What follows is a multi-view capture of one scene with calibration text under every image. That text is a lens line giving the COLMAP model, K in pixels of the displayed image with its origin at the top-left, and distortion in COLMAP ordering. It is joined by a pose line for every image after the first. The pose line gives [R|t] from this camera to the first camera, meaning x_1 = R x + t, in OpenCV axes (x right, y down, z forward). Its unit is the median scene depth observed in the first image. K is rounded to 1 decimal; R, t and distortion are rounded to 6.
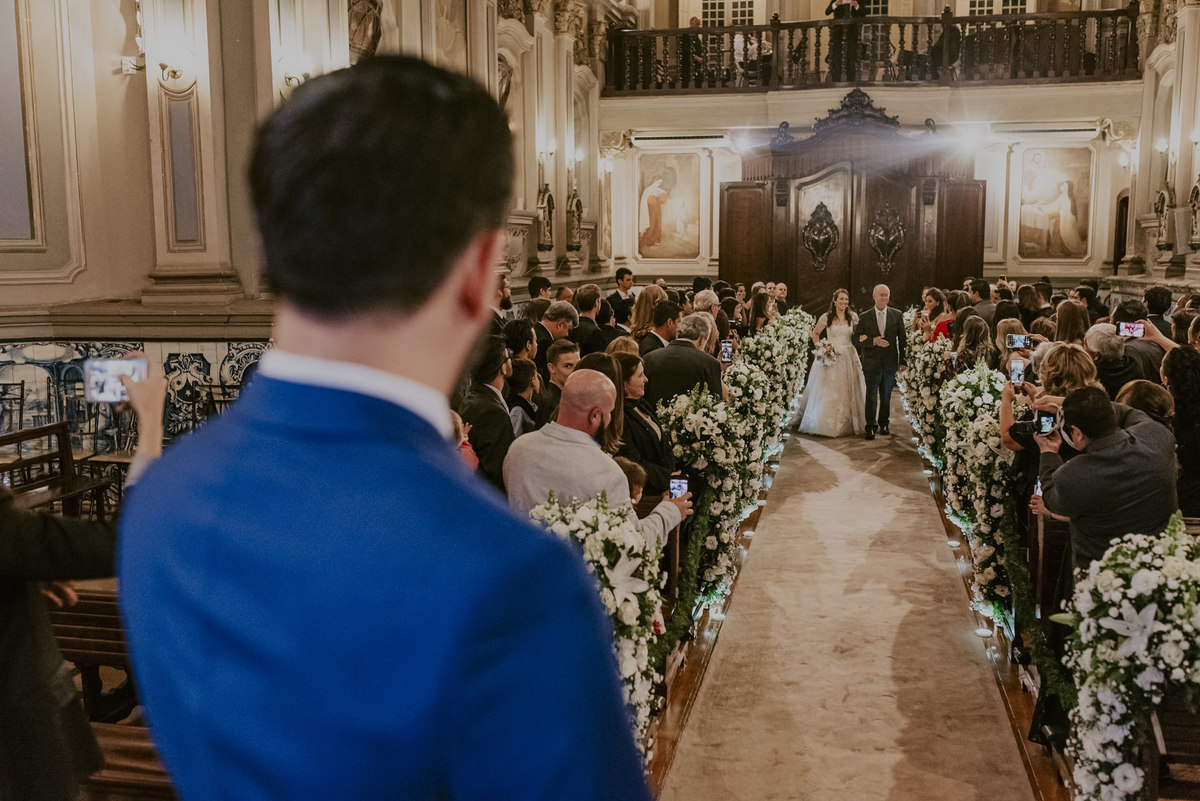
lens RADIAL K [[1194.2, 0, 600.0], [0, 1194.2, 400.5], [0, 0, 1]] dist [-0.073964, 0.136974]
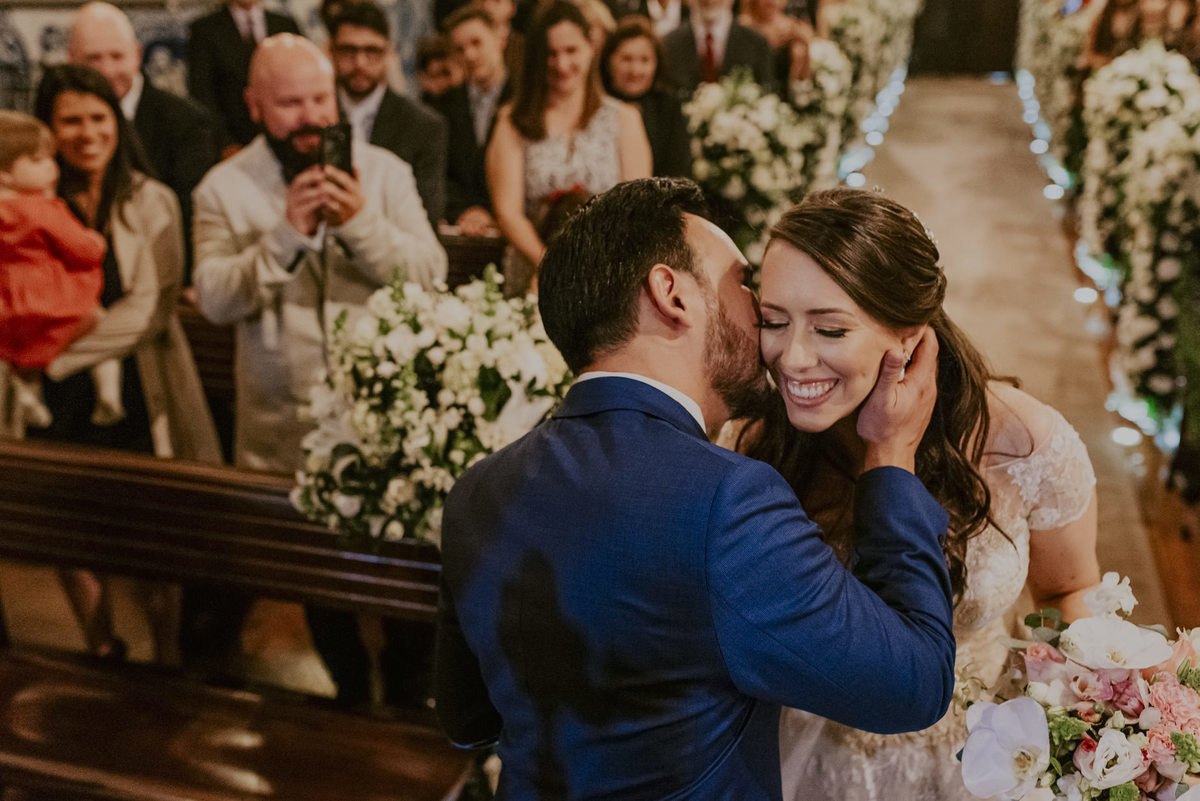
lens RADIAL K [[1251.9, 0, 600.0], [0, 1251.9, 400.5], [0, 0, 1]] dist [-0.017350, -0.014161]
pose [[0.997952, 0.027442, -0.057777, 0.023660], [-0.012632, 0.970057, 0.242549, -0.001319], [0.062703, -0.241322, 0.968417, 0.119212]]
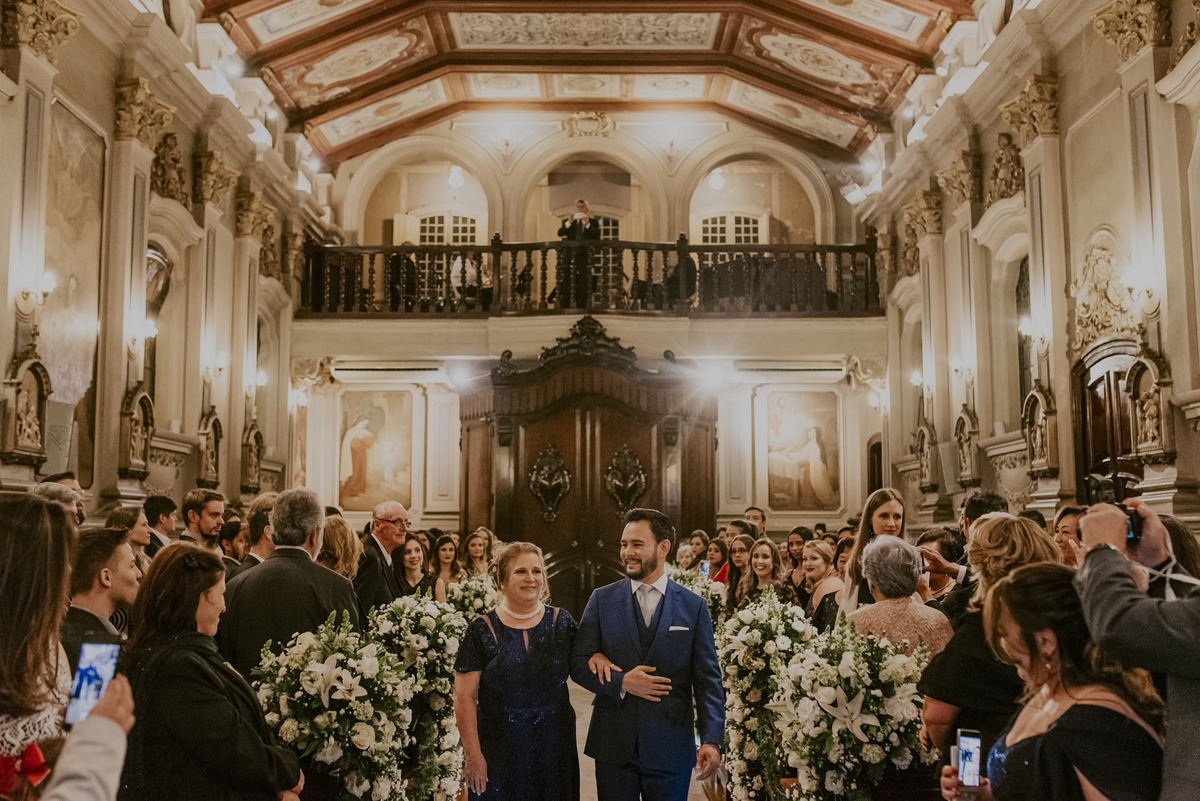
lens RADIAL K [[1194.2, 0, 600.0], [0, 1194.2, 400.5], [0, 0, 1]] dist [-0.073964, 0.136974]
pose [[0.976313, 0.025185, 0.214890, 0.038346], [0.027307, 0.970916, -0.237856, 0.012755], [-0.214631, 0.238091, 0.947231, 0.183161]]
